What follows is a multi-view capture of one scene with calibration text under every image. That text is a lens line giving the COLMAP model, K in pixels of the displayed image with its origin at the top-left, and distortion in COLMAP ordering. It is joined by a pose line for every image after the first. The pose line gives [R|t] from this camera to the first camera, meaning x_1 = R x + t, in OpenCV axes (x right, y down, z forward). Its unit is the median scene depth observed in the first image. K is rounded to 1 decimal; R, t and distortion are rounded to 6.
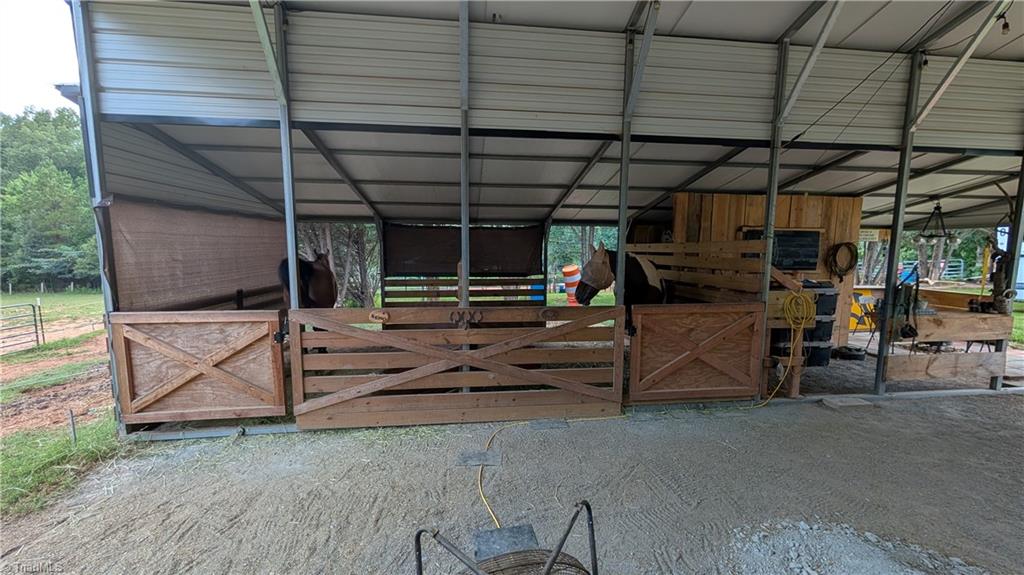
lens RADIAL K [[383.9, 0, 509.5], [0, 383.9, 290.1], [0, 0, 1]] dist [0.000255, 0.000084]
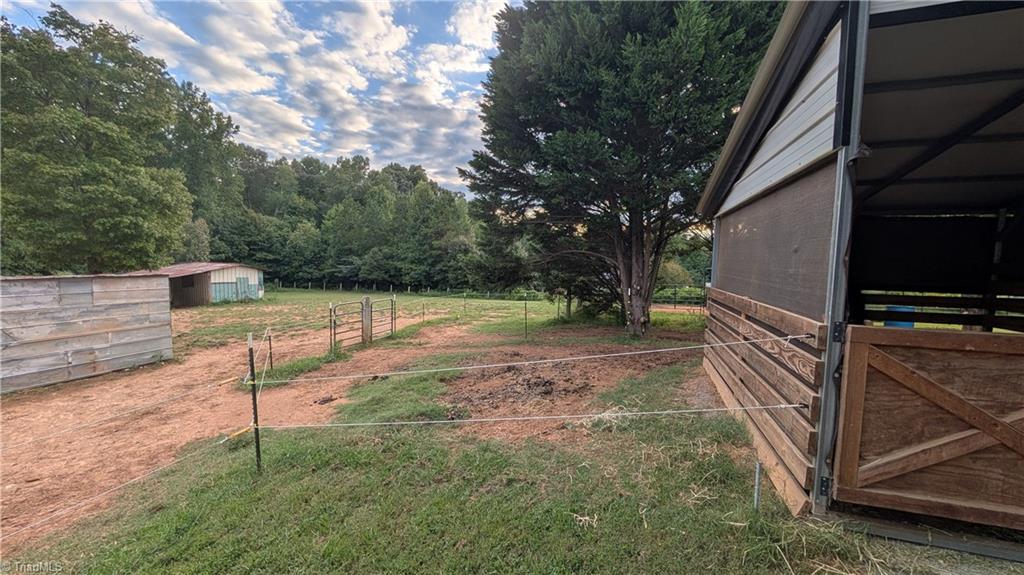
lens RADIAL K [[383.9, 0, 509.5], [0, 383.9, 290.1], [0, 0, 1]] dist [0.000255, 0.000084]
pose [[0.906510, 0.046765, -0.419586, -0.099432], [-0.064177, 0.997560, -0.027471, 0.004273], [0.417277, 0.051830, 0.907300, 0.013896]]
